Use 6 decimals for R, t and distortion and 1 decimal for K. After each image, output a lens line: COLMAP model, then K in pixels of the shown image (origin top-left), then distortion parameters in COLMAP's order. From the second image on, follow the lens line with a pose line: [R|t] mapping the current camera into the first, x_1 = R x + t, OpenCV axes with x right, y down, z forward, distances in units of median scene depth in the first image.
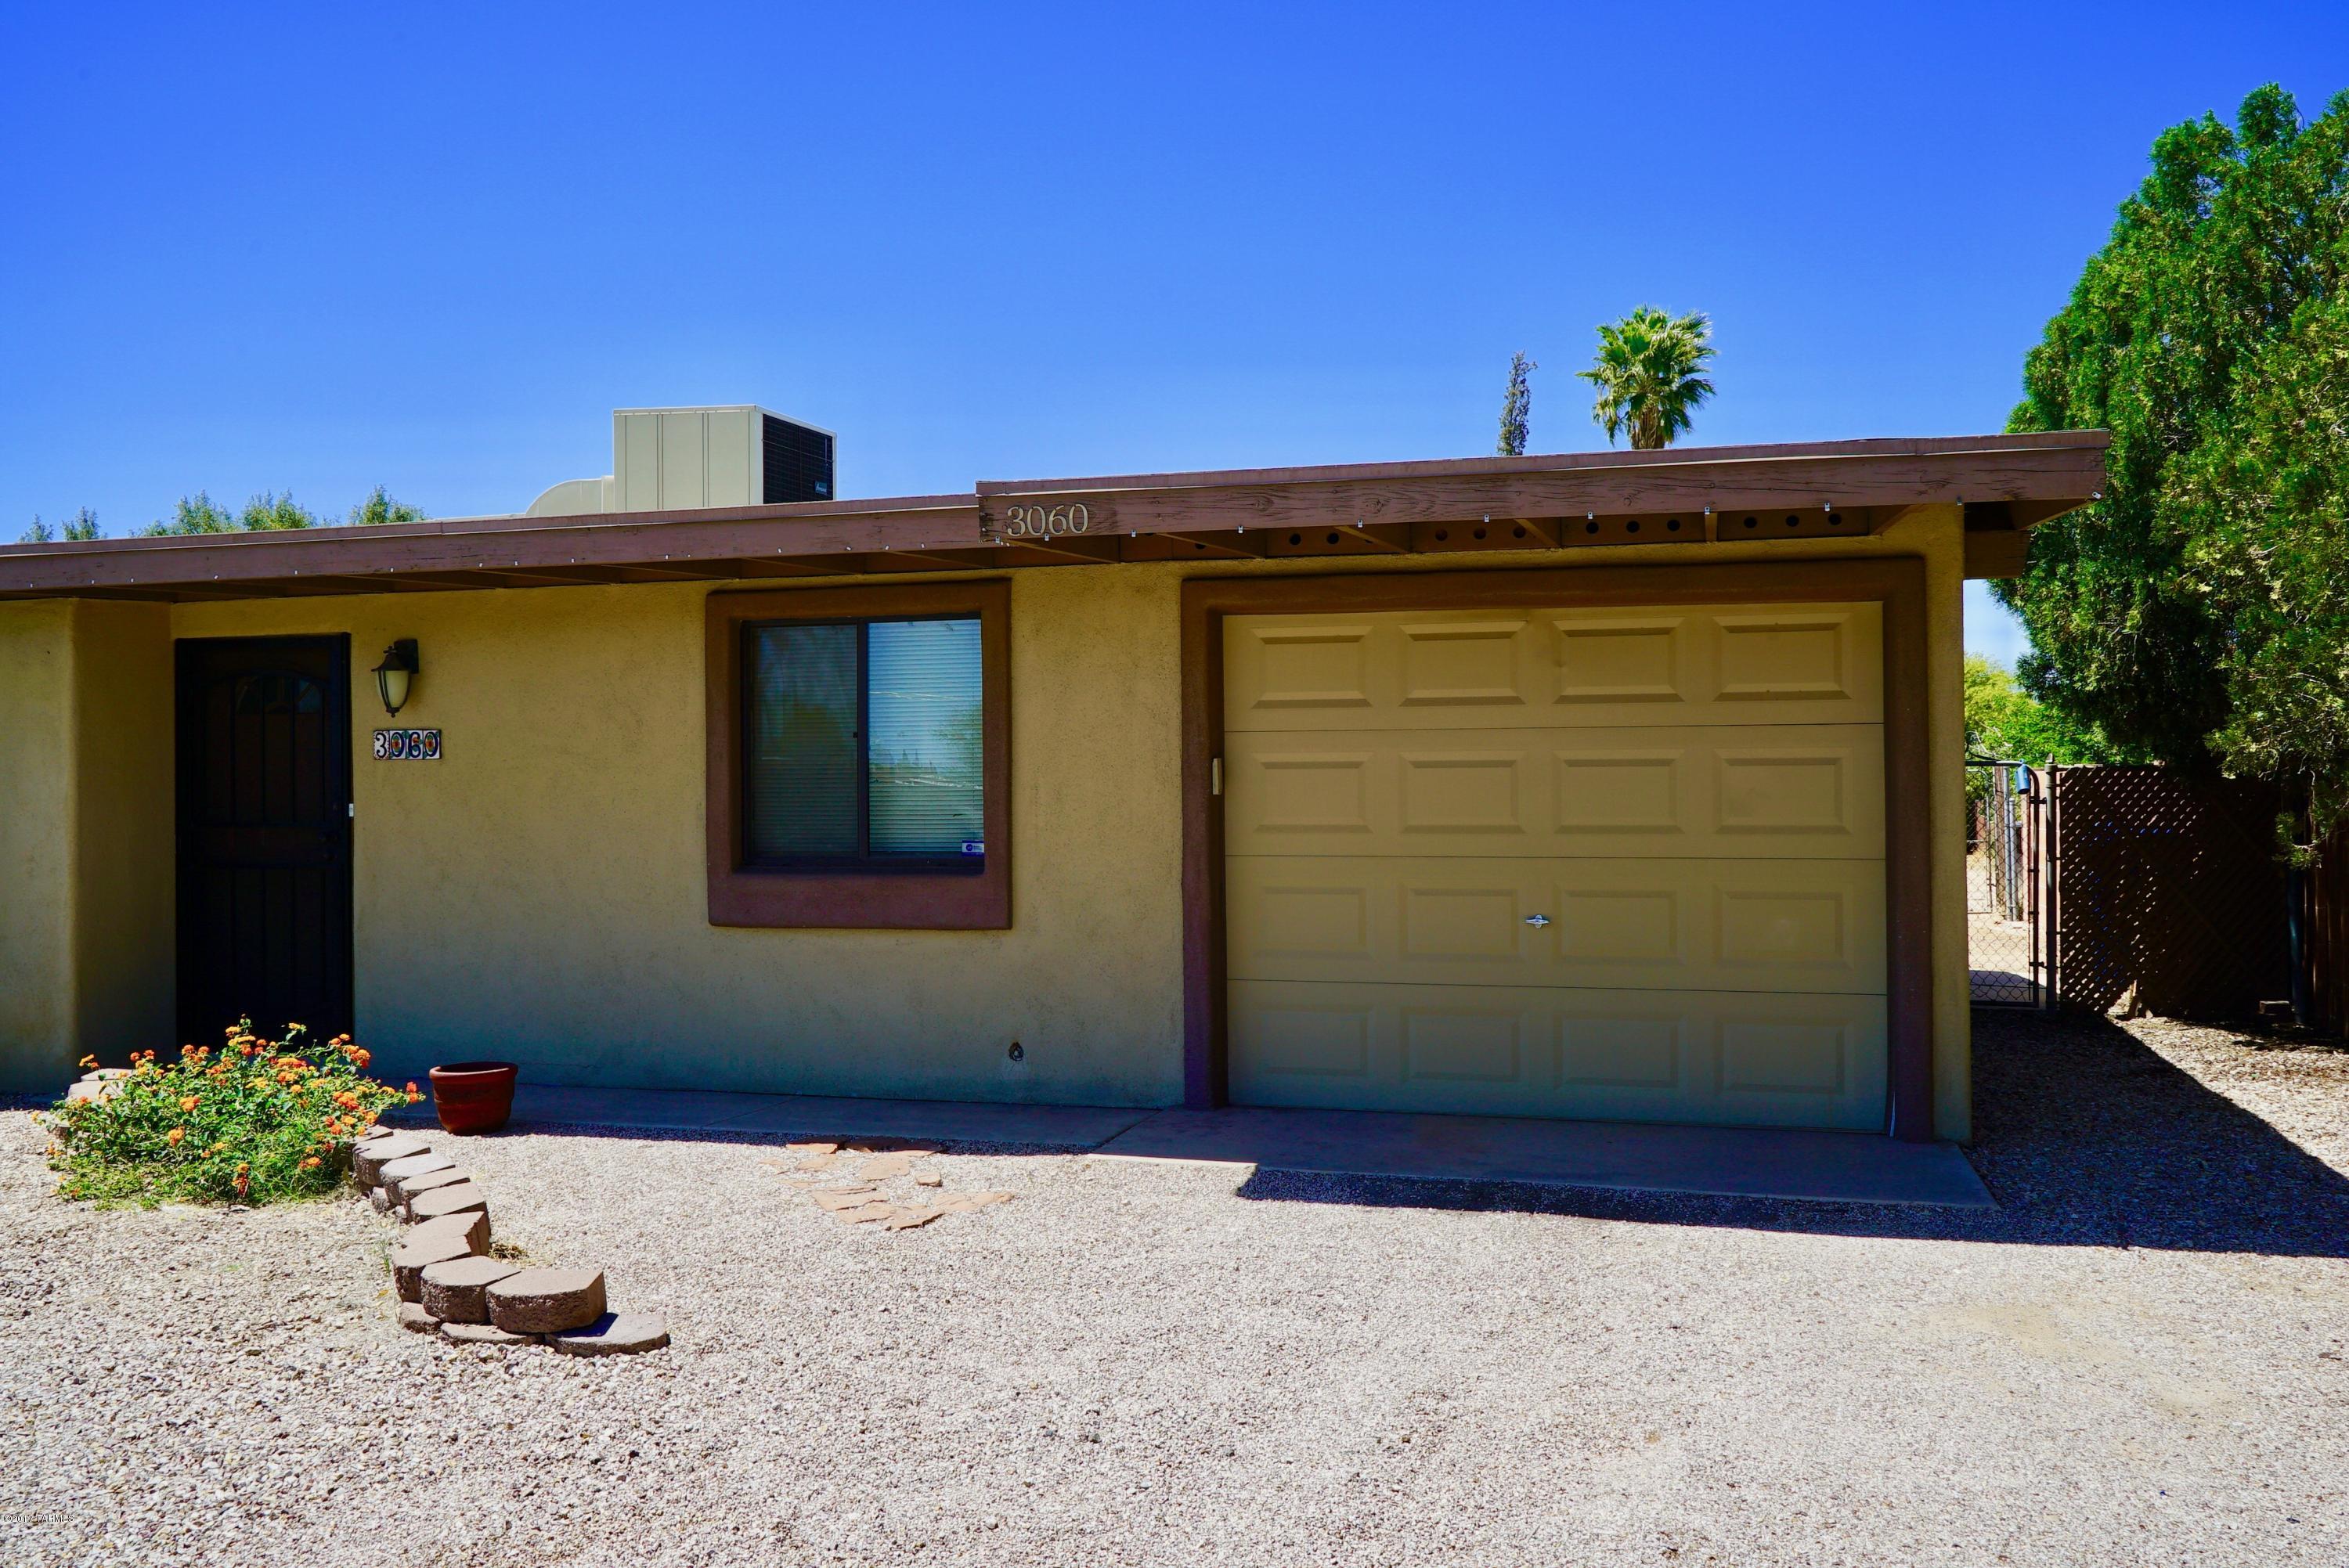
lens RADIAL K [[2006.4, 0, 1172.3], [0, 2006.4, 784.3], [0, 0, 1]] dist [0.004699, 0.001720]
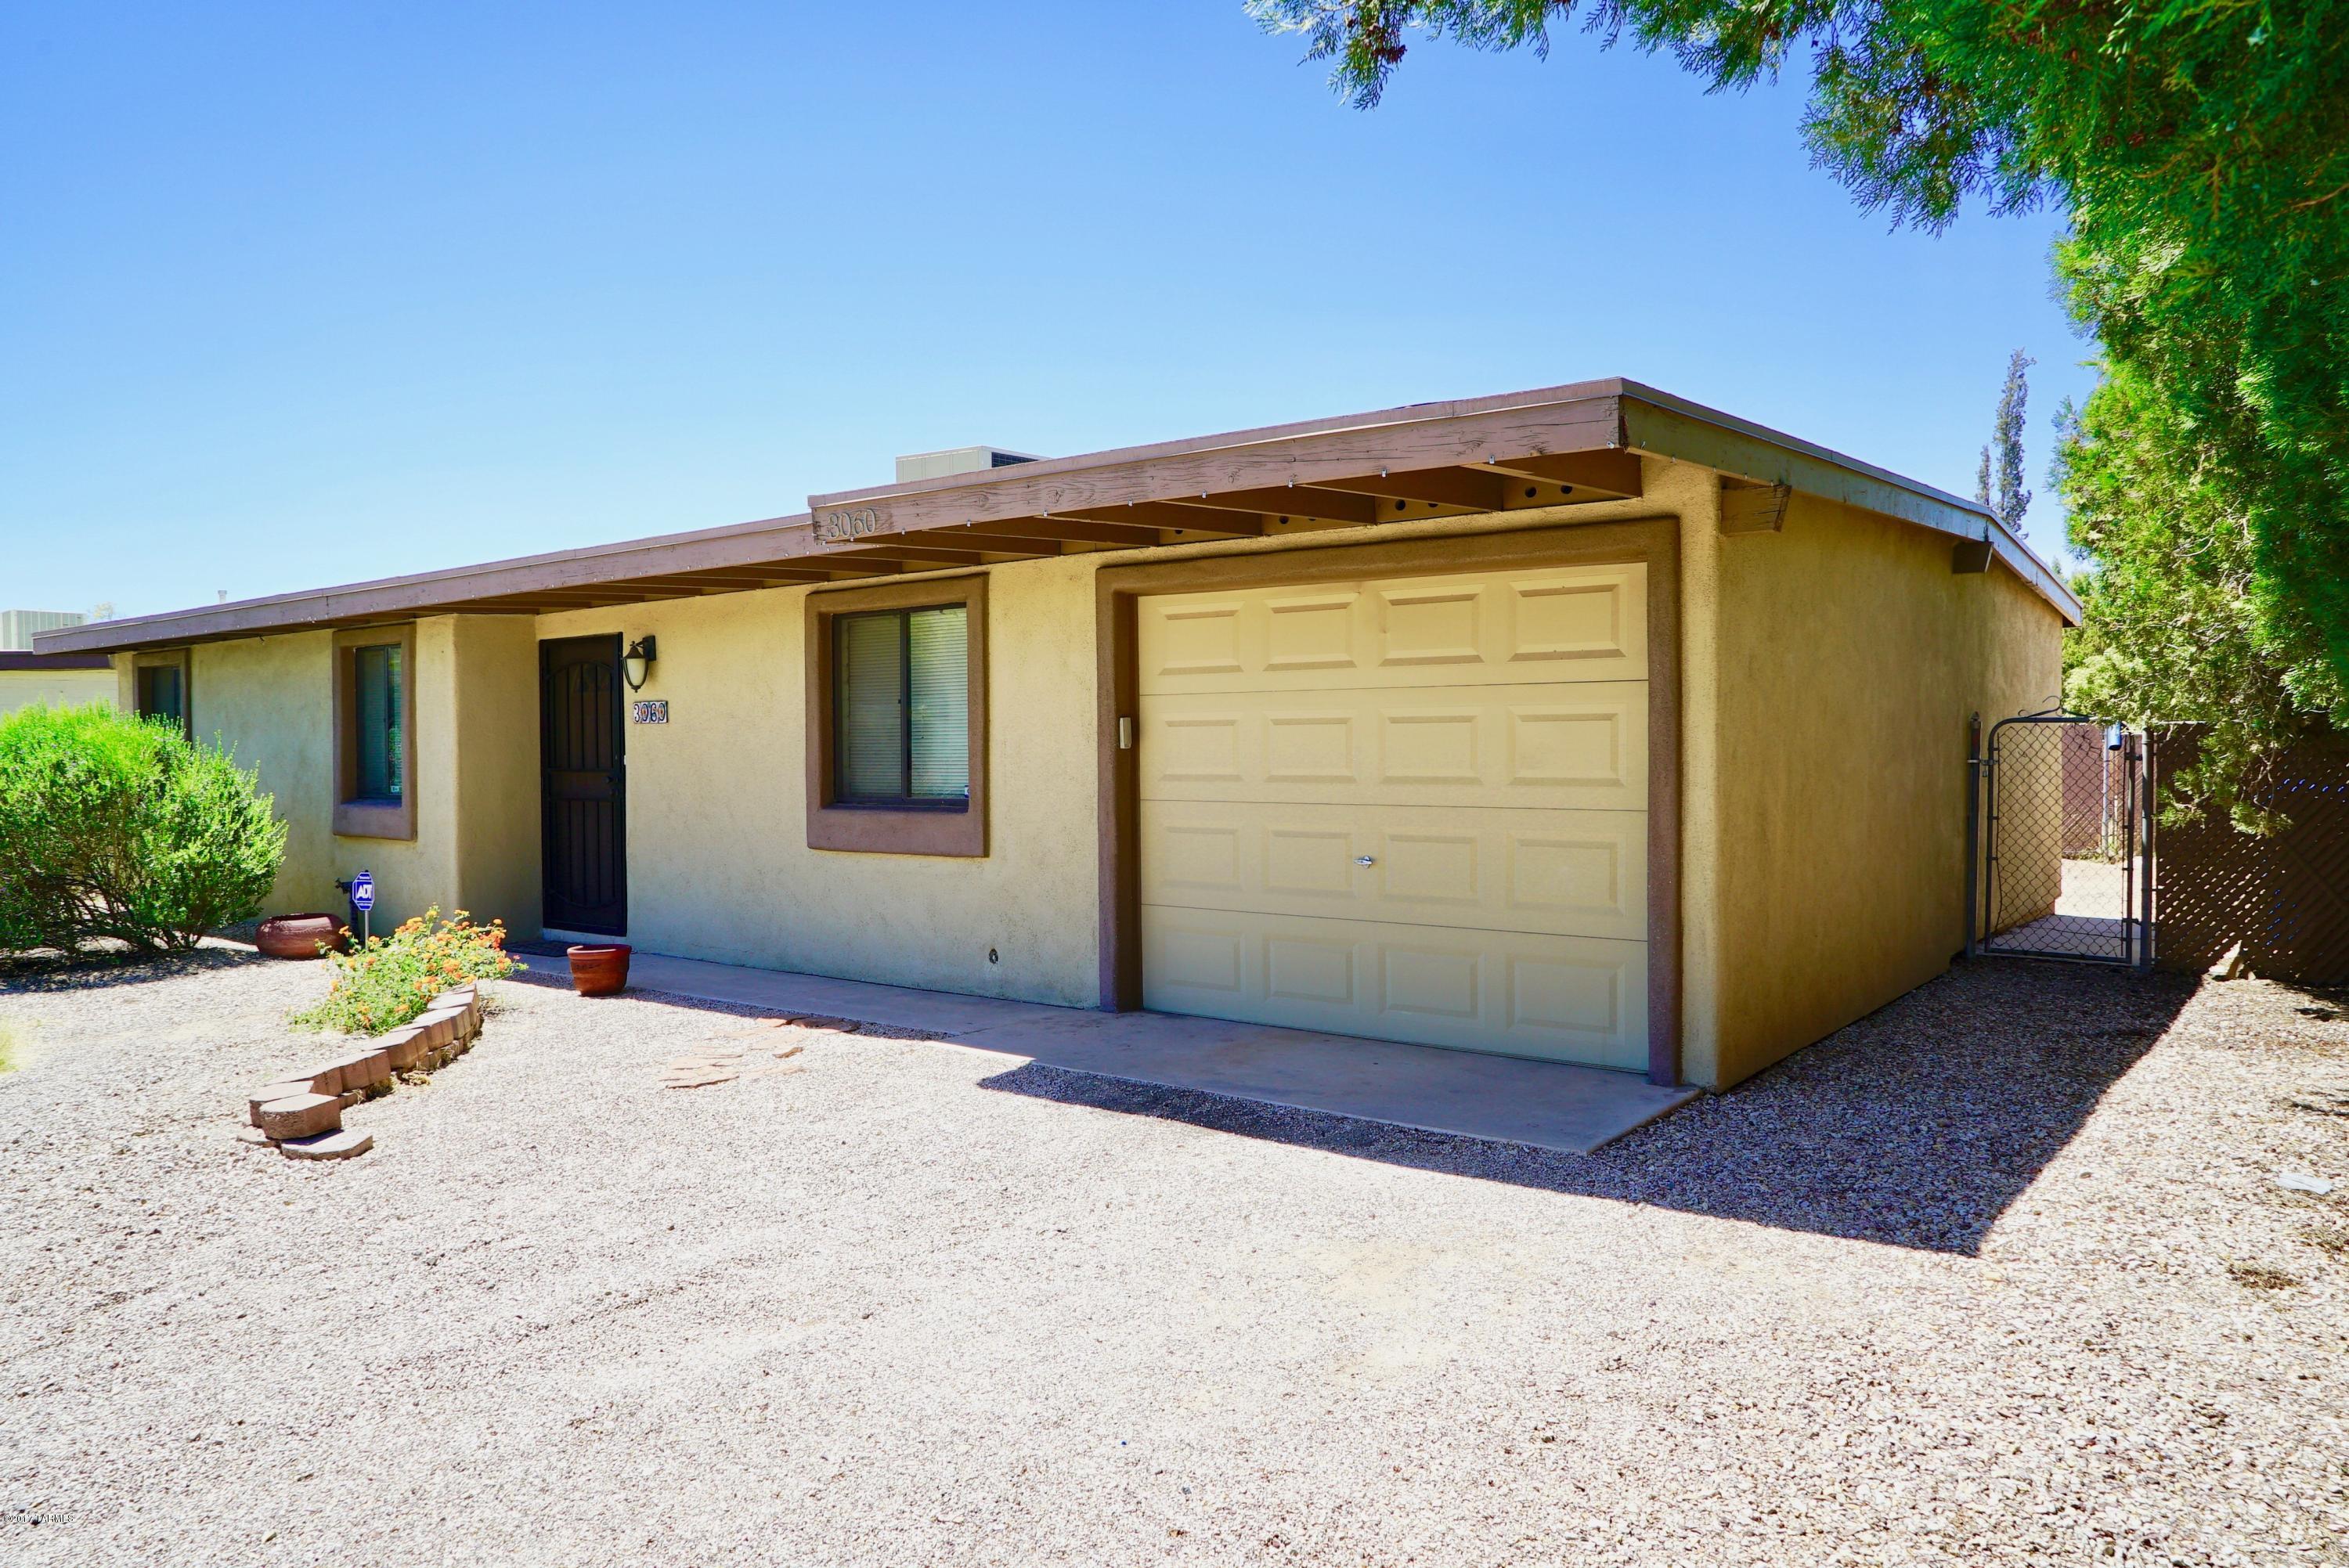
lens RADIAL K [[1583.6, 0, 1170.4], [0, 1583.6, 785.5], [0, 0, 1]] dist [-0.026153, 0.024554]
pose [[0.929286, 0.009197, -0.369247, 0.389873], [0.000676, 0.999646, 0.026601, 0.002058], [0.369361, -0.024970, 0.928951, 0.139322]]
